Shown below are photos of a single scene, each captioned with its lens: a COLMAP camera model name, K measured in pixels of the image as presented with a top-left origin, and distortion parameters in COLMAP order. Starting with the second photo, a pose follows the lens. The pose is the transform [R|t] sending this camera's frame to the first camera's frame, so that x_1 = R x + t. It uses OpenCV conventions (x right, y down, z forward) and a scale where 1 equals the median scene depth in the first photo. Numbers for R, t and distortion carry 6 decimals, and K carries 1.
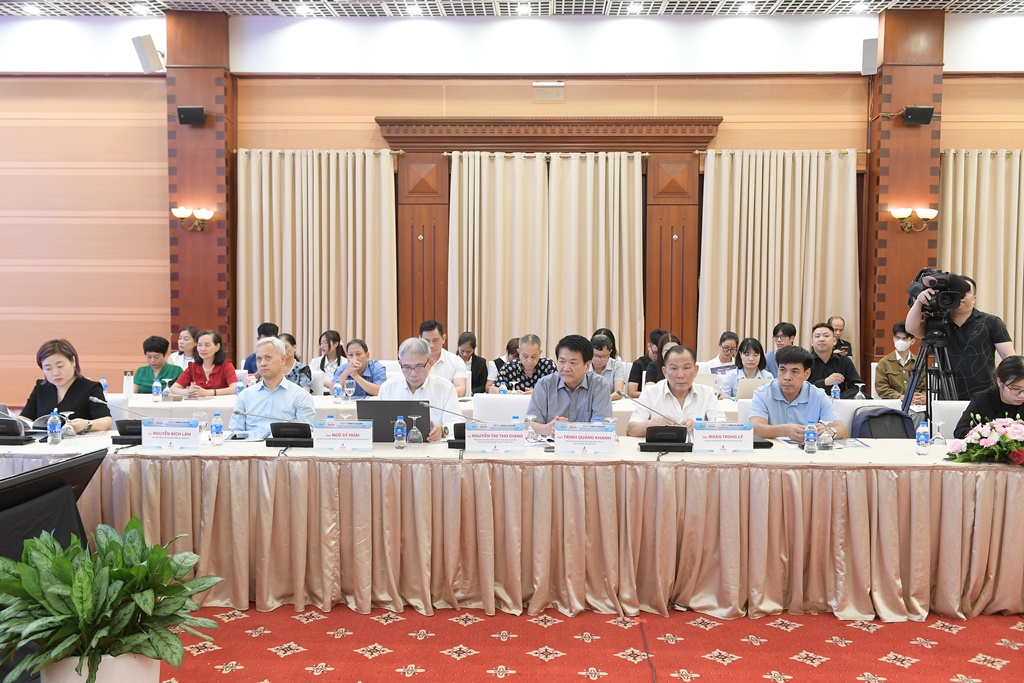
lens RADIAL K [[930.1, 0, 517.2], [0, 930.1, 349.2], [0, 0, 1]] dist [0.022238, 0.000000]
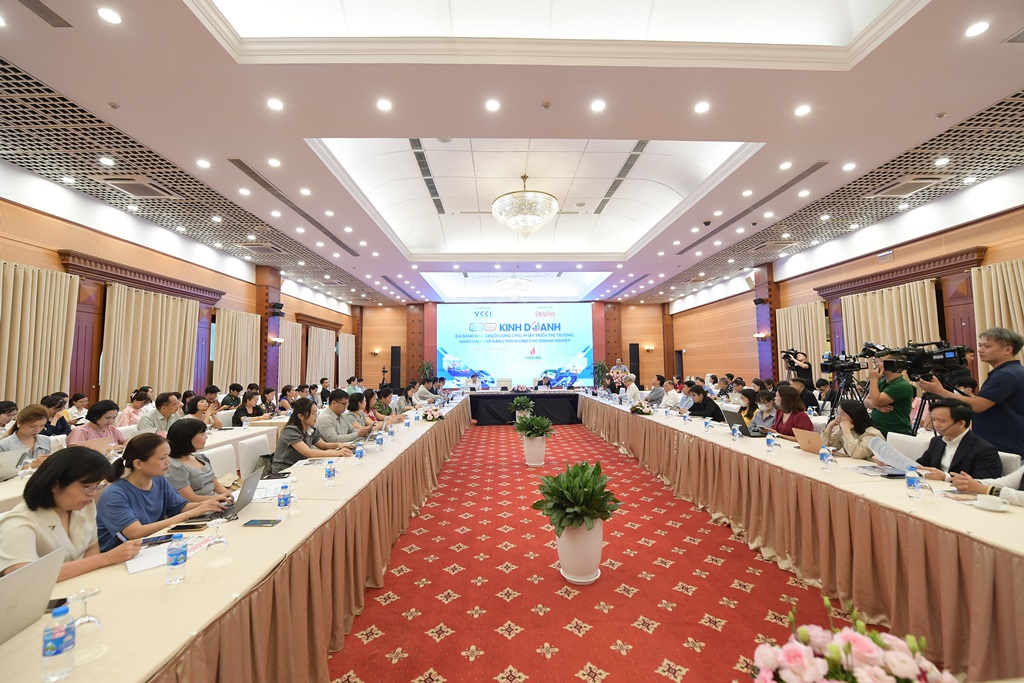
lens RADIAL K [[413.7, 0, 510.7], [0, 413.7, 330.7], [0, 0, 1]] dist [-0.009853, -0.003137]
pose [[0.054850, -0.093358, -0.994121, 0.840914], [-0.046331, 0.994309, -0.095932, -0.005647], [0.997419, 0.051321, 0.050212, 0.186655]]
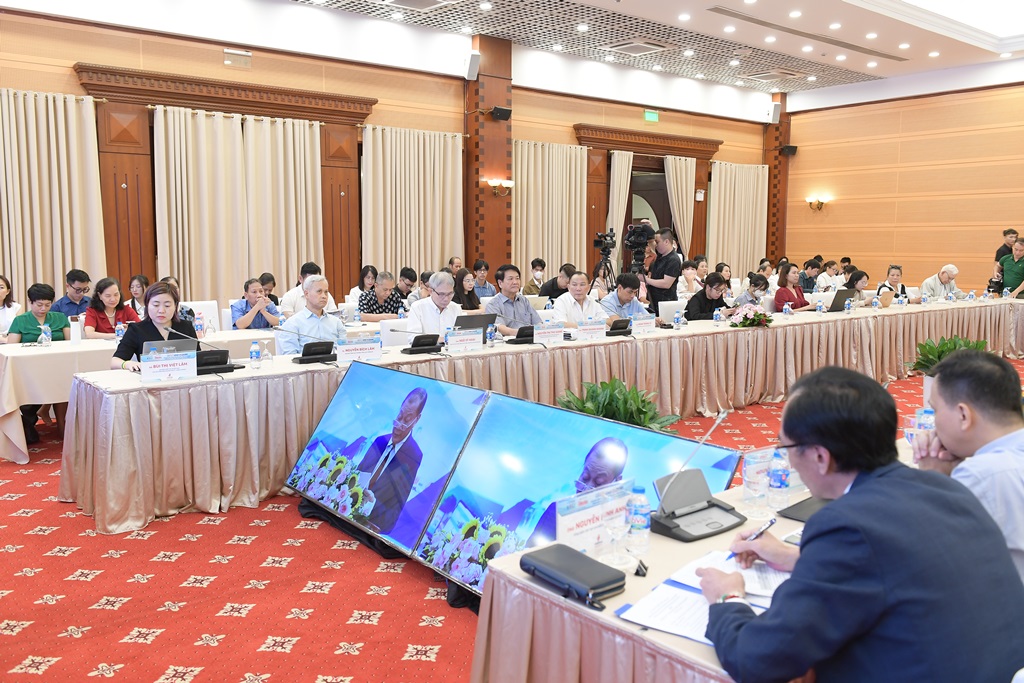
lens RADIAL K [[868.5, 0, 511.5], [0, 868.5, 348.1], [0, 0, 1]] dist [0.006649, -0.028285]
pose [[0.751859, -0.083139, 0.654061, -0.437189], [0.041345, 0.996011, 0.079079, 0.001154], [-0.658026, -0.032414, 0.752297, -0.015503]]
